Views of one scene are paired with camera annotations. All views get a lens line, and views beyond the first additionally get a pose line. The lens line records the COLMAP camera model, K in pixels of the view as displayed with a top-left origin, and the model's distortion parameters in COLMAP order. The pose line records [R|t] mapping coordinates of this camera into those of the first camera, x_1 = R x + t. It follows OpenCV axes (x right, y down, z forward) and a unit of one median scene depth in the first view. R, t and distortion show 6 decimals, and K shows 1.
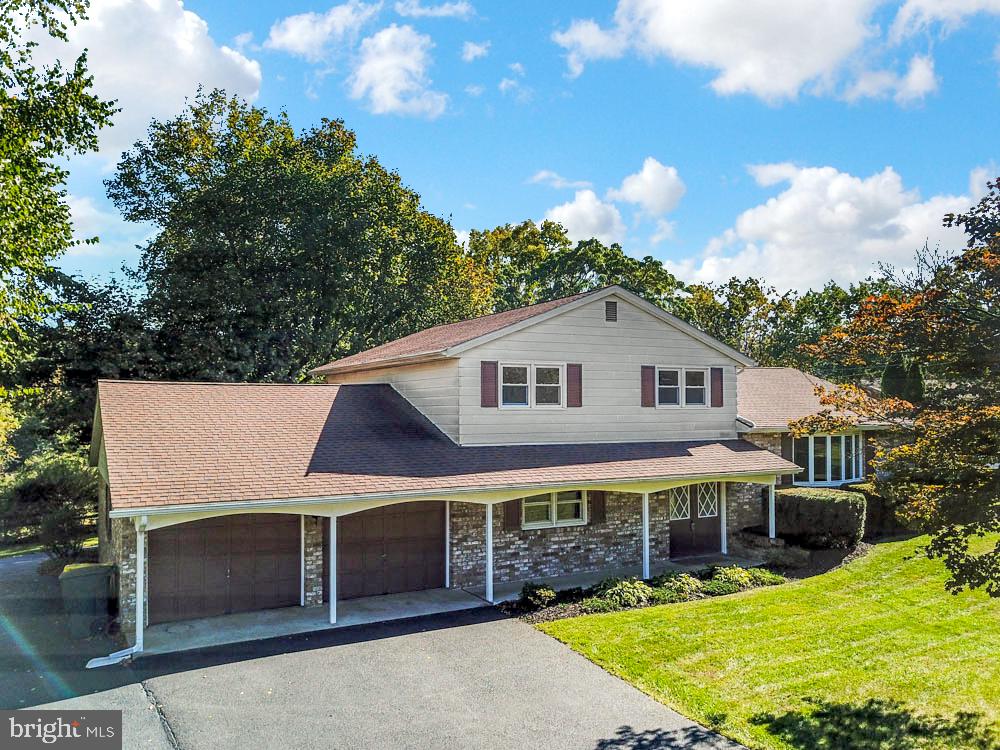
lens RADIAL K [[807.4, 0, 500.0], [0, 807.4, 375.0], [0, 0, 1]] dist [0.042596, -0.000383]
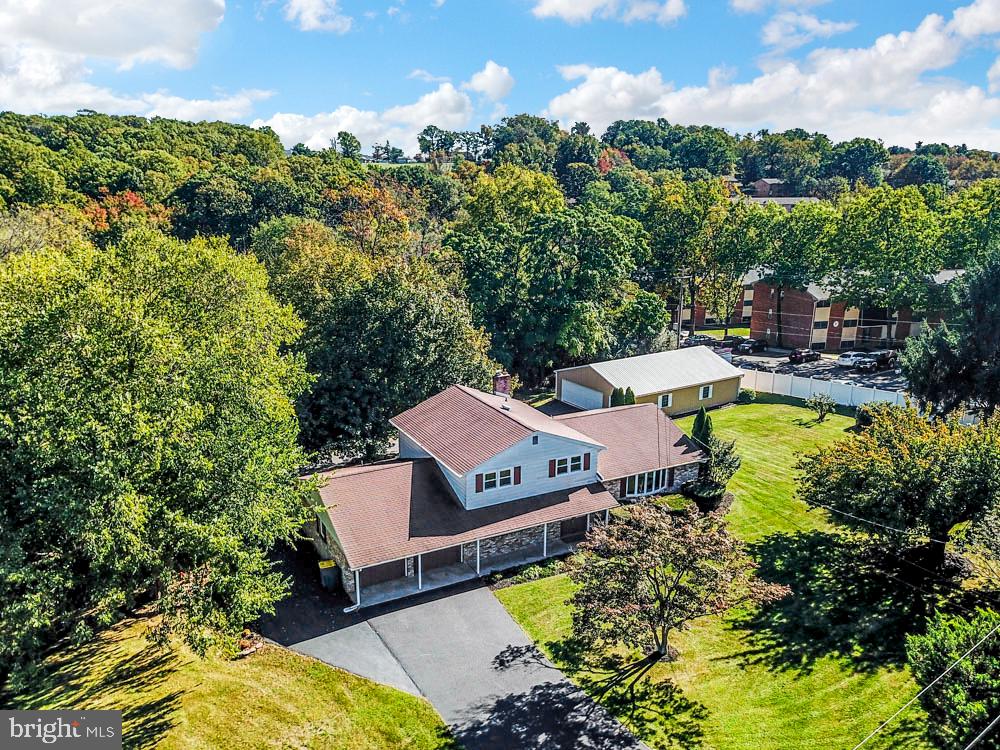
lens RADIAL K [[781.2, 0, 507.4], [0, 781.2, 372.4], [0, 0, 1]] dist [0.021703, 0.001659]
pose [[0.999935, 0.010578, -0.004363, 0.072534], [-0.009026, 0.963536, 0.267425, -0.868947], [0.007033, -0.267368, 0.963569, -1.058748]]
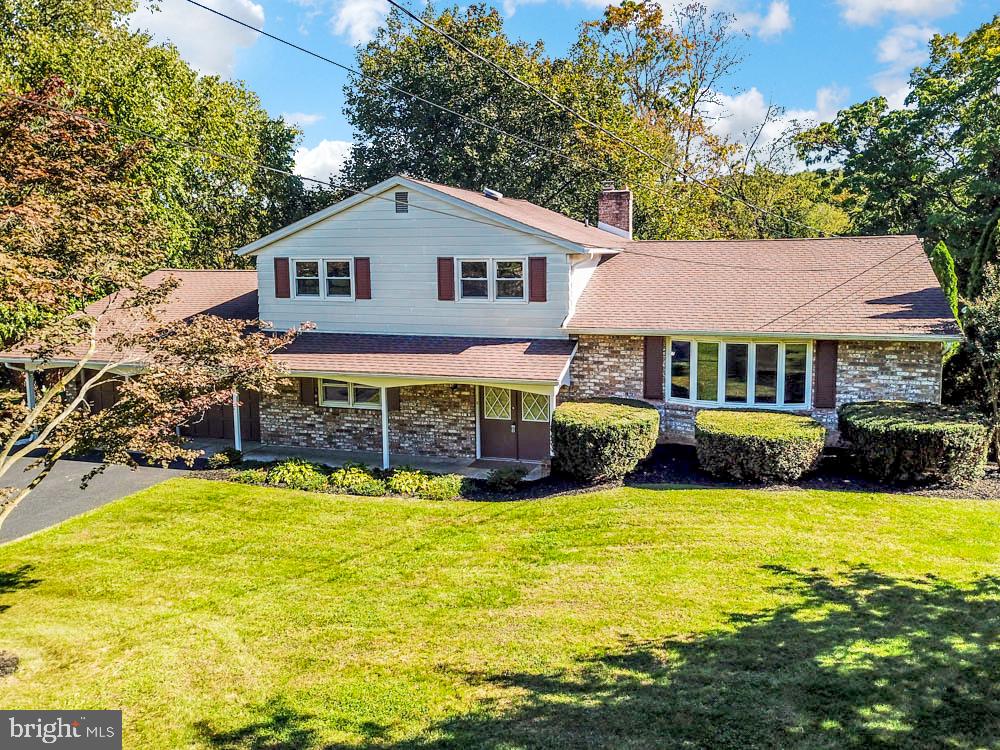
lens RADIAL K [[749.1, 0, 518.1], [0, 749.1, 376.1], [0, 0, 1]] dist [0.079054, -0.000925]
pose [[0.693195, 0.081706, -0.716104, 0.964698], [0.015320, 0.991659, 0.127975, 0.017226], [0.720587, -0.099682, 0.686161, 0.466219]]
